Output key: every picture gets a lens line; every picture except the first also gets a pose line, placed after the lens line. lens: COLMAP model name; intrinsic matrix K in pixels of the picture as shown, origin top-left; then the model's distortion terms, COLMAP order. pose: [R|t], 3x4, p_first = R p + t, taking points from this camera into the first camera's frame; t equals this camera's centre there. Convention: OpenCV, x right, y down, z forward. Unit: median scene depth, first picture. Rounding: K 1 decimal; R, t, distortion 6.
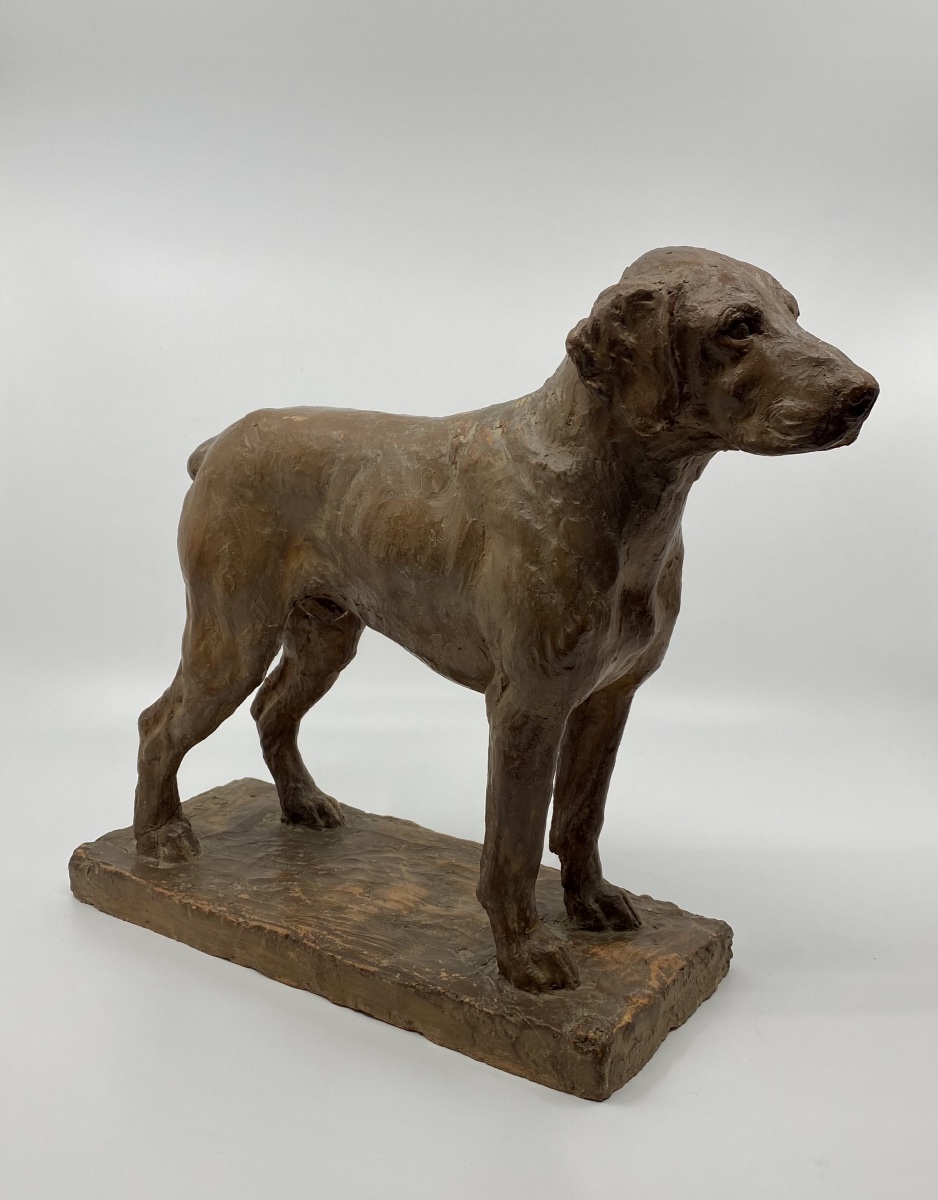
lens RADIAL K [[1258.5, 0, 478.5], [0, 1258.5, 654.2], [0, 0, 1]] dist [0.085258, 0.000000]
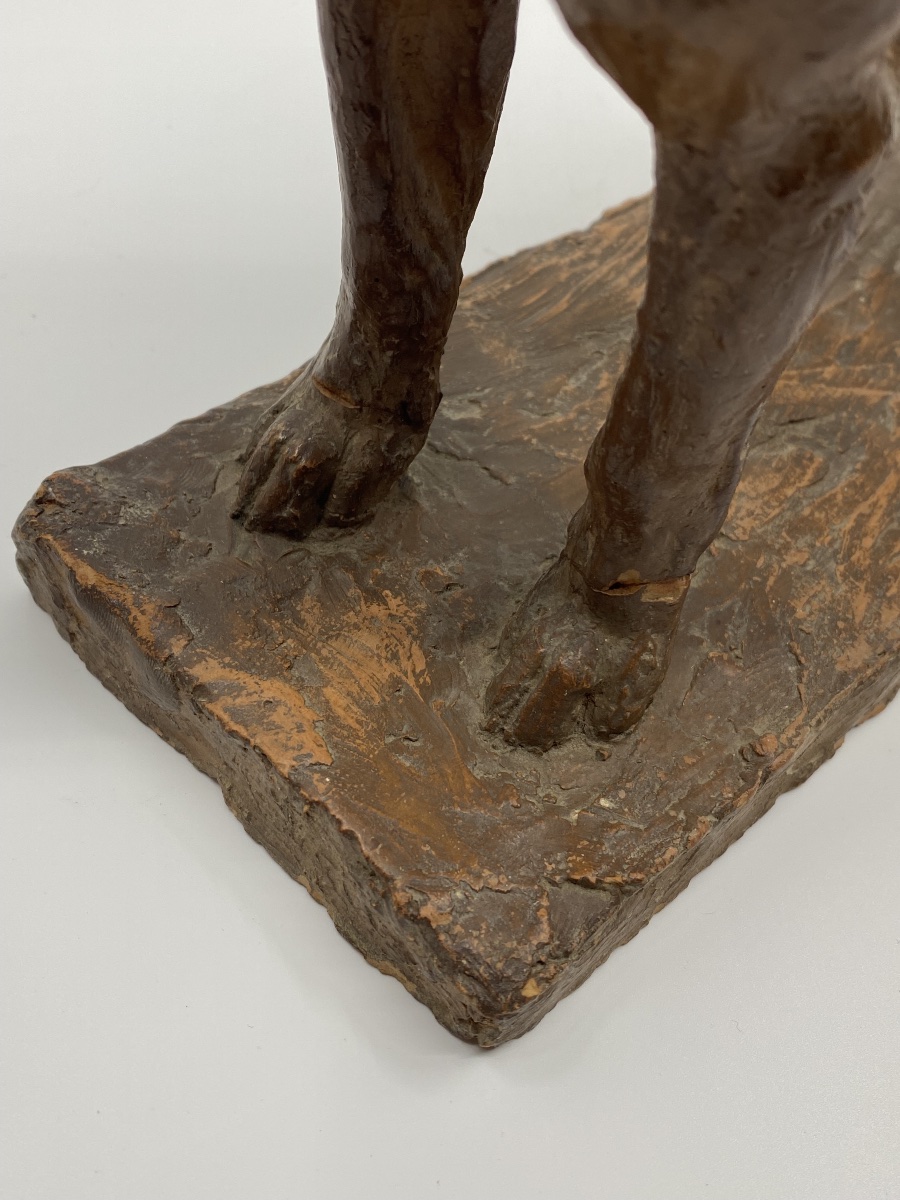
lens RADIAL K [[1217.7, 0, 474.5], [0, 1217.7, 613.8], [0, 0, 1]] dist [0.062309, 0.000000]
pose [[-0.173555, 0.771321, -0.612325, 0.363954], [-0.375556, 0.522941, 0.765173, -0.085692], [0.910405, 0.362762, 0.198915, 1.031464]]
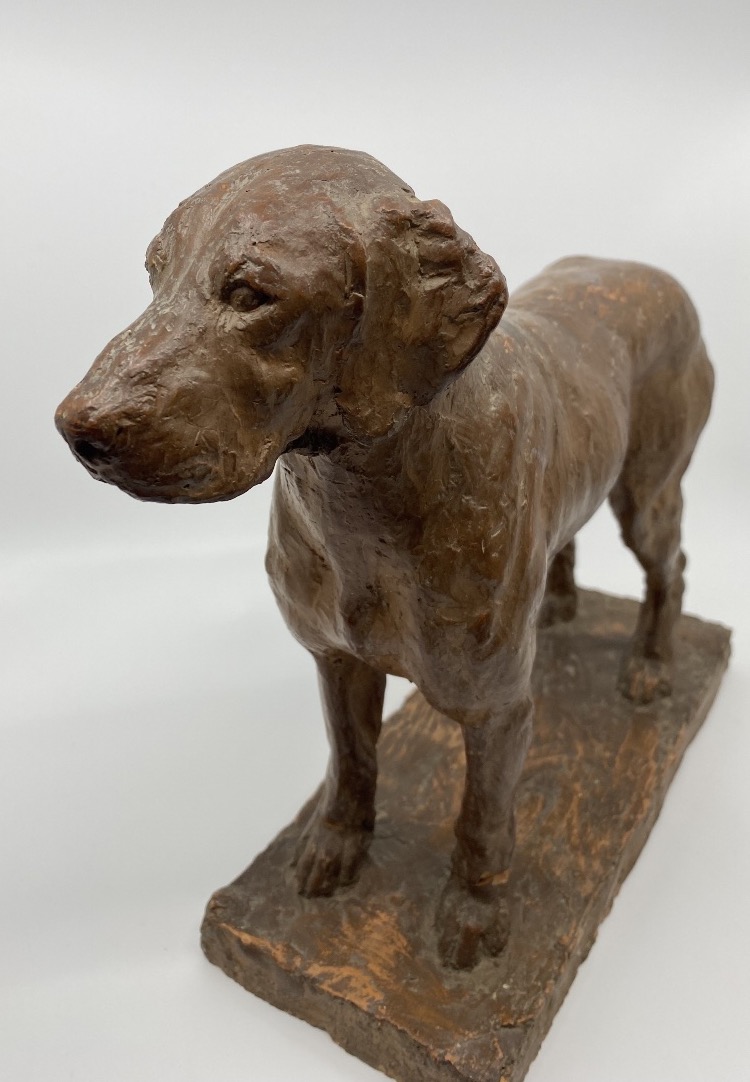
lens RADIAL K [[918.9, 0, 330.5], [0, 918.9, 479.4], [0, 0, 1]] dist [-0.013926, 0.023938]
pose [[0.034035, 0.429454, -0.902447, 0.598232], [-0.263222, 0.874942, 0.406437, -0.322951], [0.964135, 0.223711, 0.142820, 0.872353]]
